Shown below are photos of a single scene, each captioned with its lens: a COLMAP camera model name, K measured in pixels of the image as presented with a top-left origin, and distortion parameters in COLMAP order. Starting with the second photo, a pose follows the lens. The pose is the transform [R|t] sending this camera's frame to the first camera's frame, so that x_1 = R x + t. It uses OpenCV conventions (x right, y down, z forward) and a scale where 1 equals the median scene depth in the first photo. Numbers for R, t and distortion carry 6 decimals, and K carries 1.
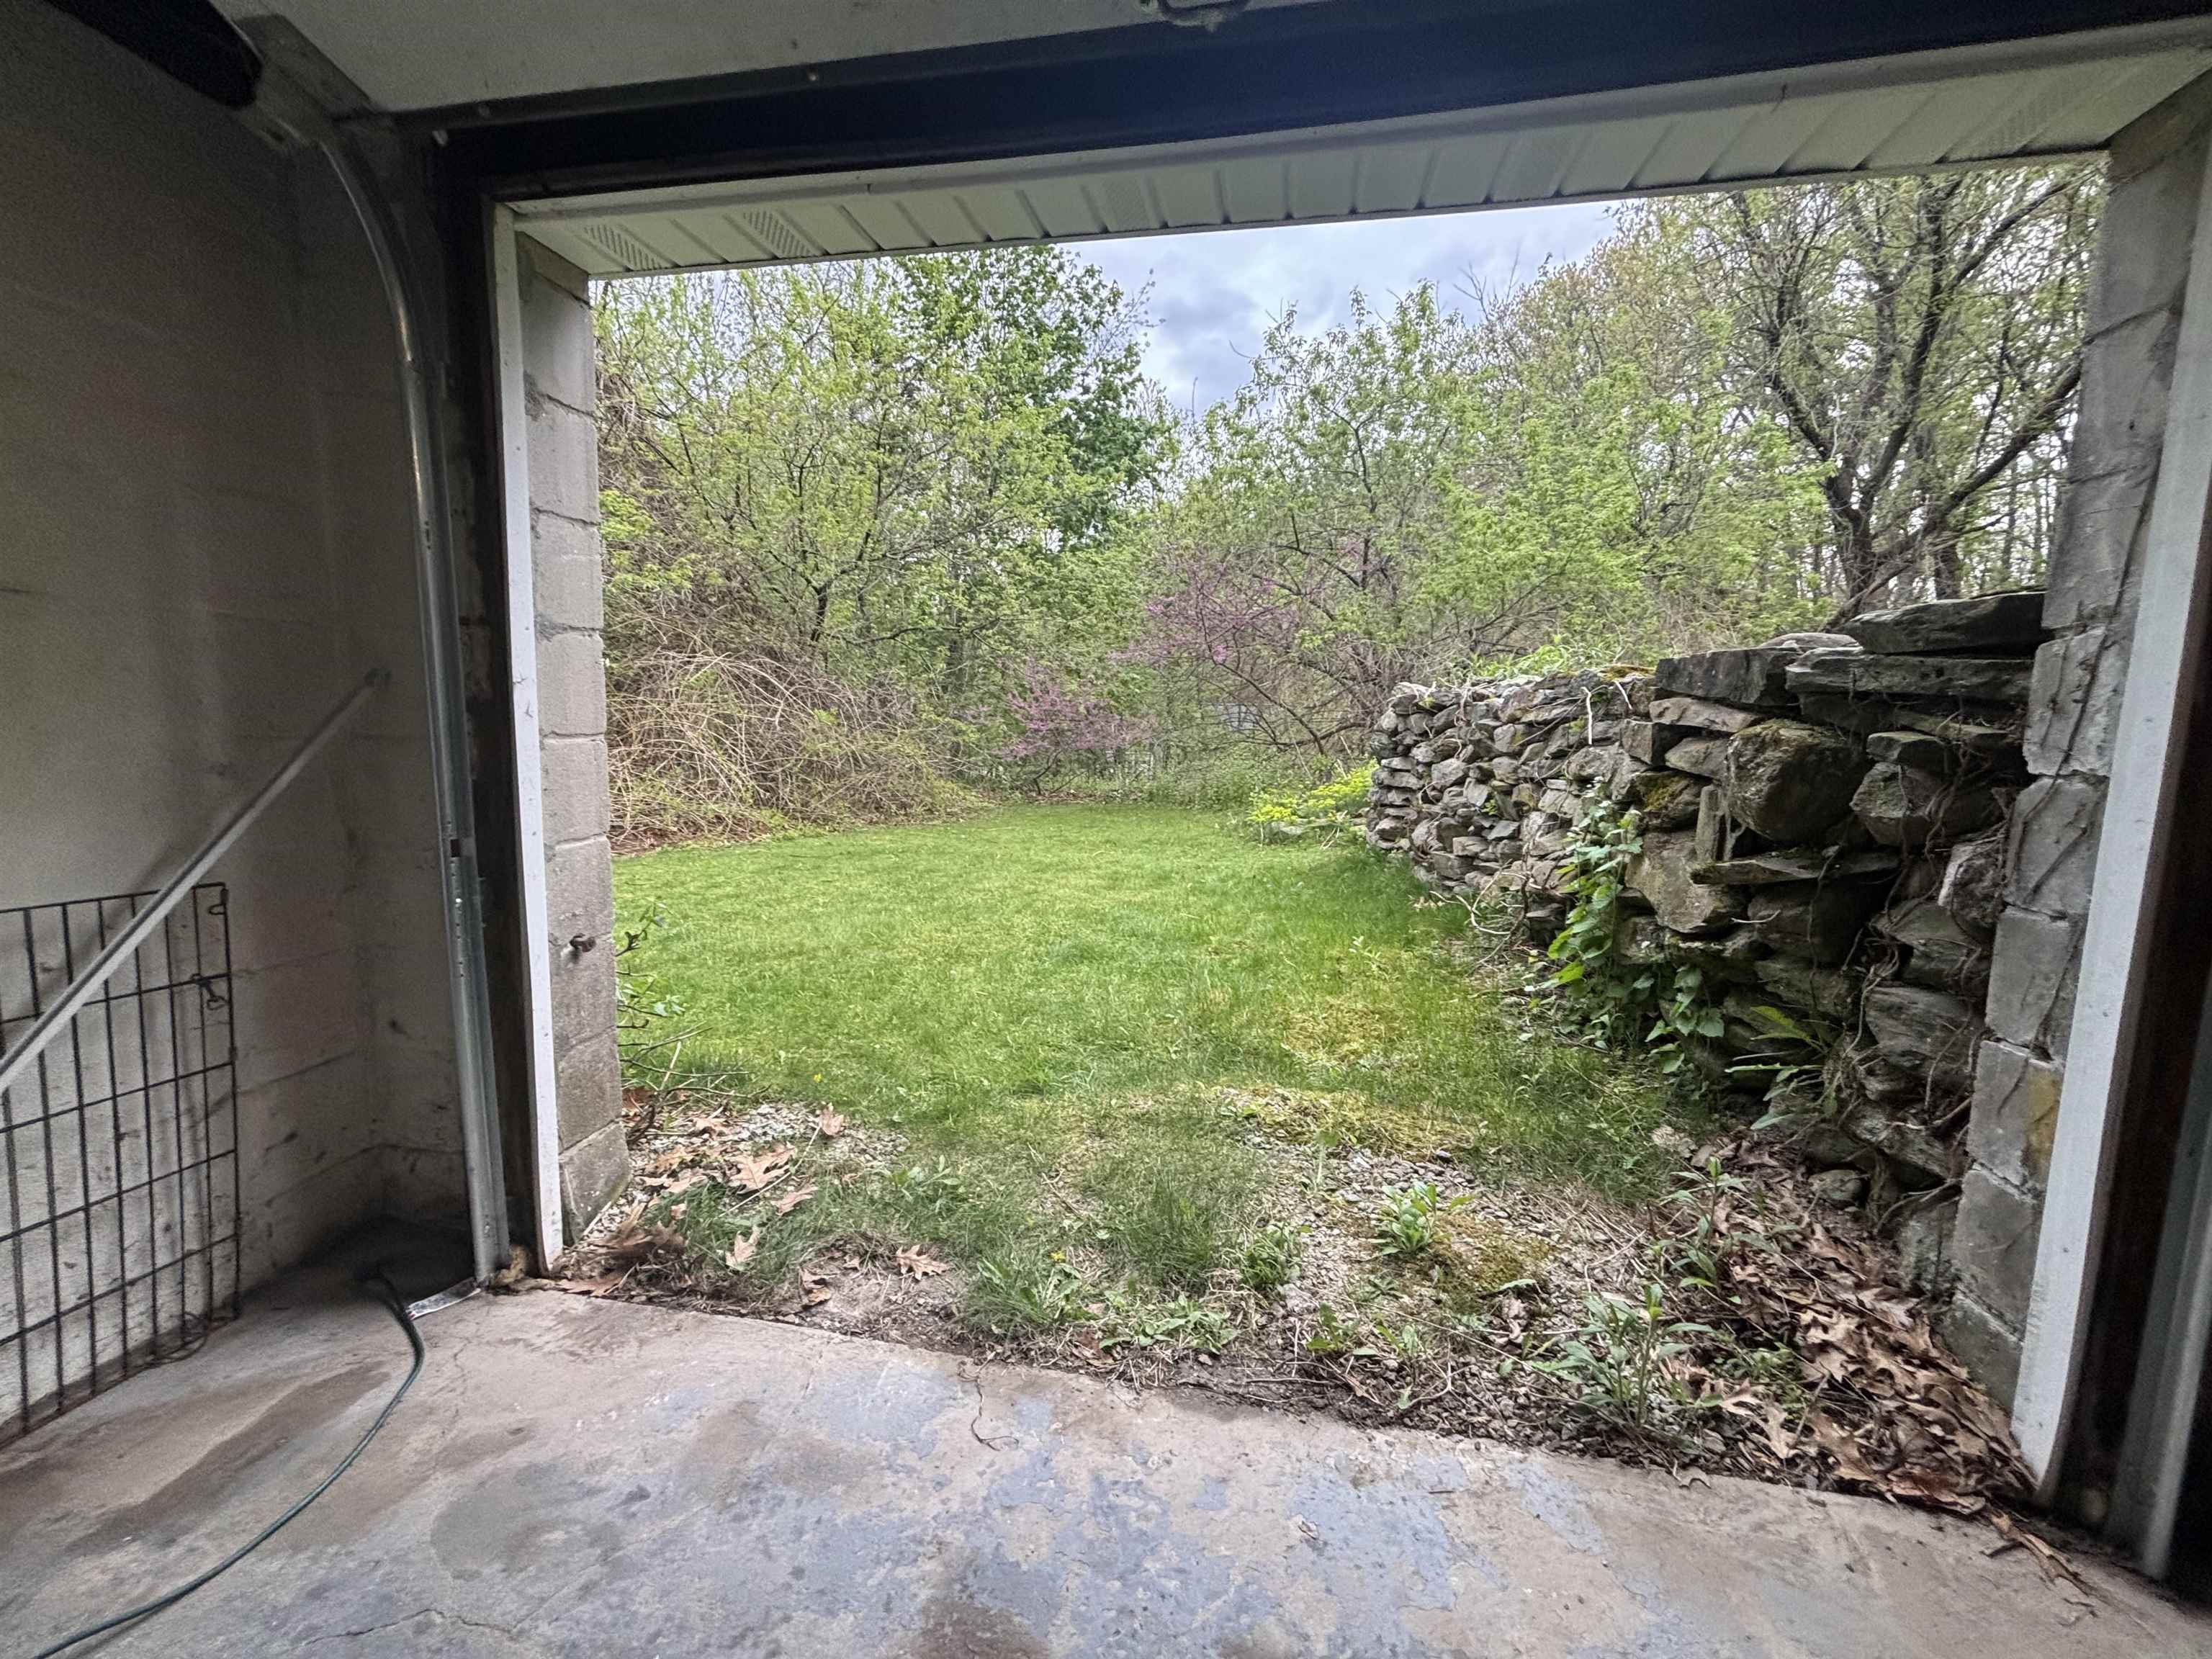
lens RADIAL K [[897.4, 0, 1111.9], [0, 897.4, 835.1], [0, 0, 1]] dist [-0.000538, 0.002473]
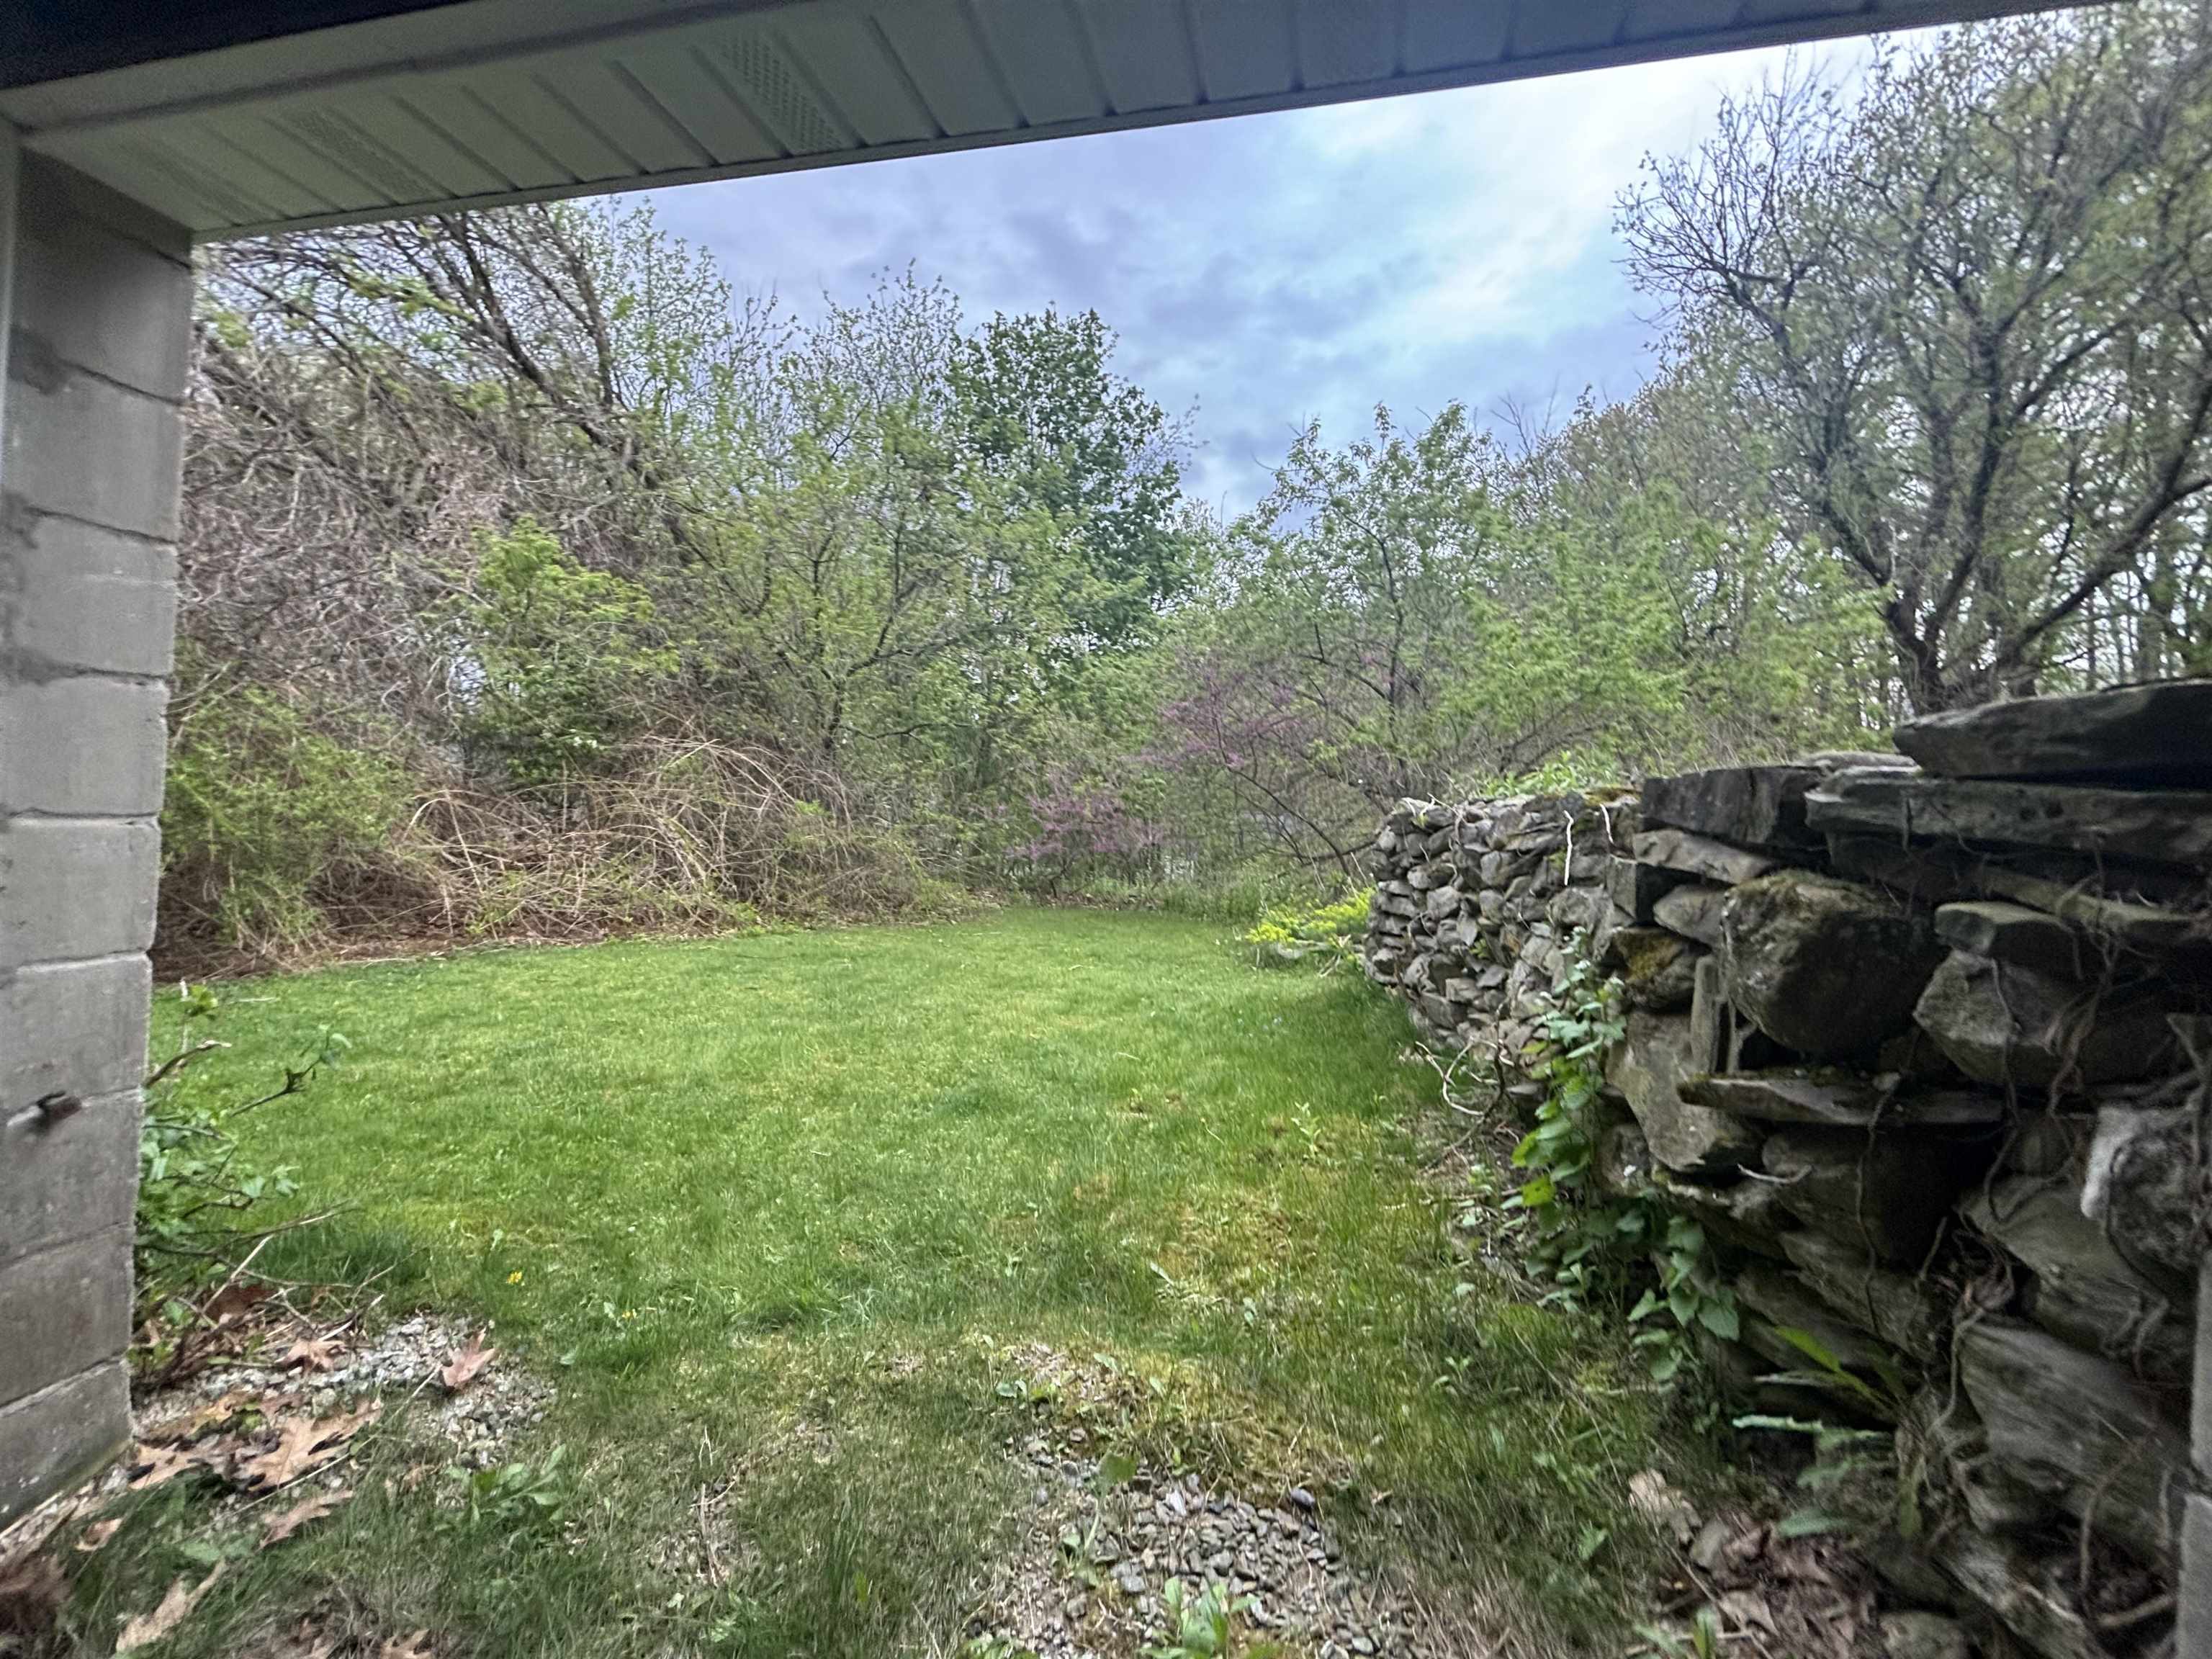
lens RADIAL K [[897.4, 0, 1111.9], [0, 897.4, 835.1], [0, 0, 1]] dist [-0.000538, 0.002473]
pose [[0.997612, 0.044220, -0.053050, 0.133360], [-0.050011, 0.992299, -0.113323, -0.026571], [0.047630, 0.115706, 0.992141, 0.153788]]
